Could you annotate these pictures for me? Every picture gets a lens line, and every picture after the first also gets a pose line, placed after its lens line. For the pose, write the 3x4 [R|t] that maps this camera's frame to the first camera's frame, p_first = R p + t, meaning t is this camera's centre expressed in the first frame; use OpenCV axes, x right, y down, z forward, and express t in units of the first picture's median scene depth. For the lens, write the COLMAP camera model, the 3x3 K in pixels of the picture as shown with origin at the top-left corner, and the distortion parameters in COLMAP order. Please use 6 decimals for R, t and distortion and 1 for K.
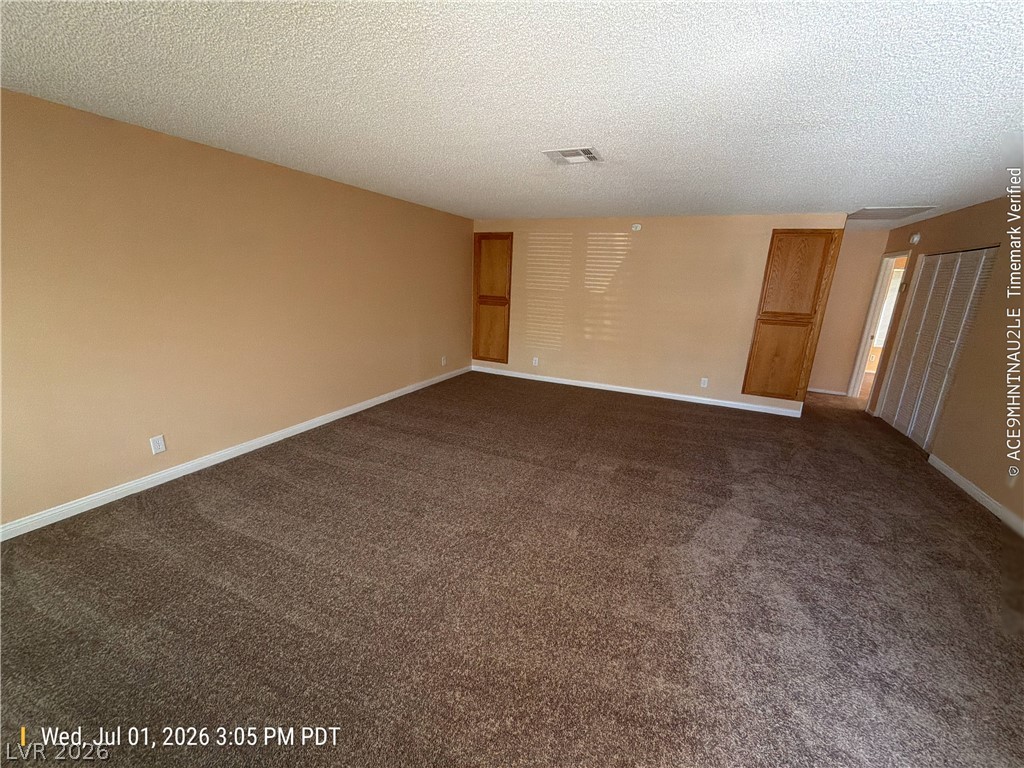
lens RADIAL K [[410.9, 0, 512.0], [0, 410.9, 384.0], [0, 0, 1]] dist [0.066588, 0.000009]
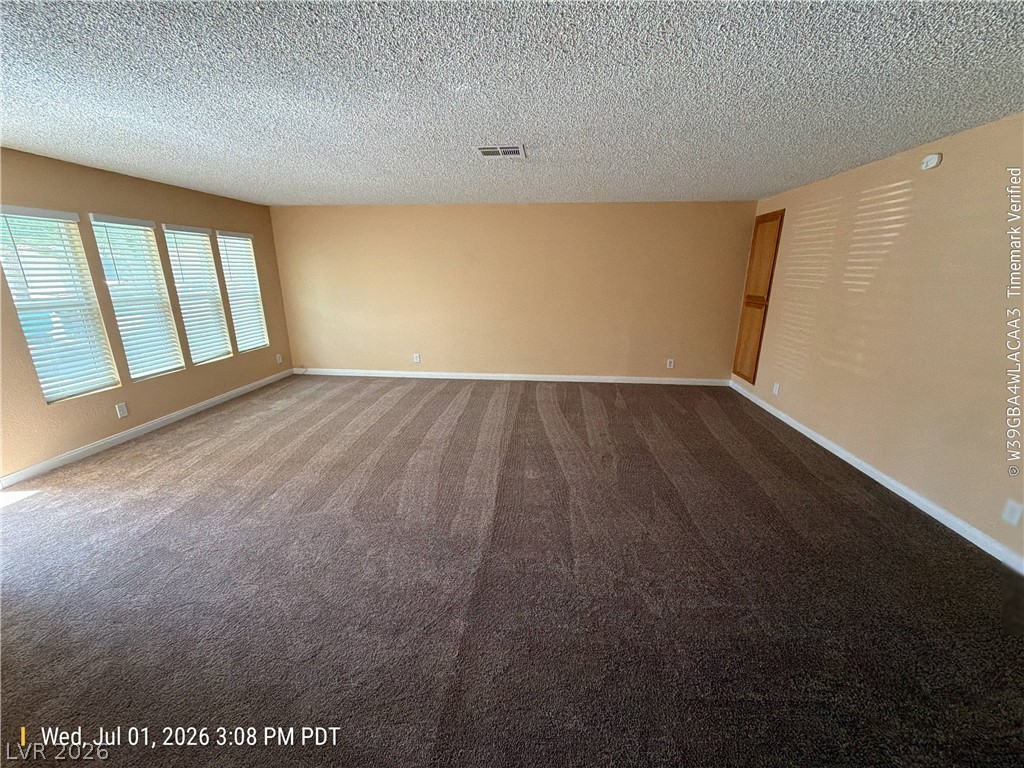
lens RADIAL K [[410.9, 0, 512.0], [0, 410.9, 384.0], [0, 0, 1]] dist [0.066588, 0.000009]
pose [[0.363954, 0.221303, -0.904744, 0.551174], [-0.233563, 0.962012, 0.141355, -0.060110], [0.901657, 0.159868, 0.401817, 0.301795]]
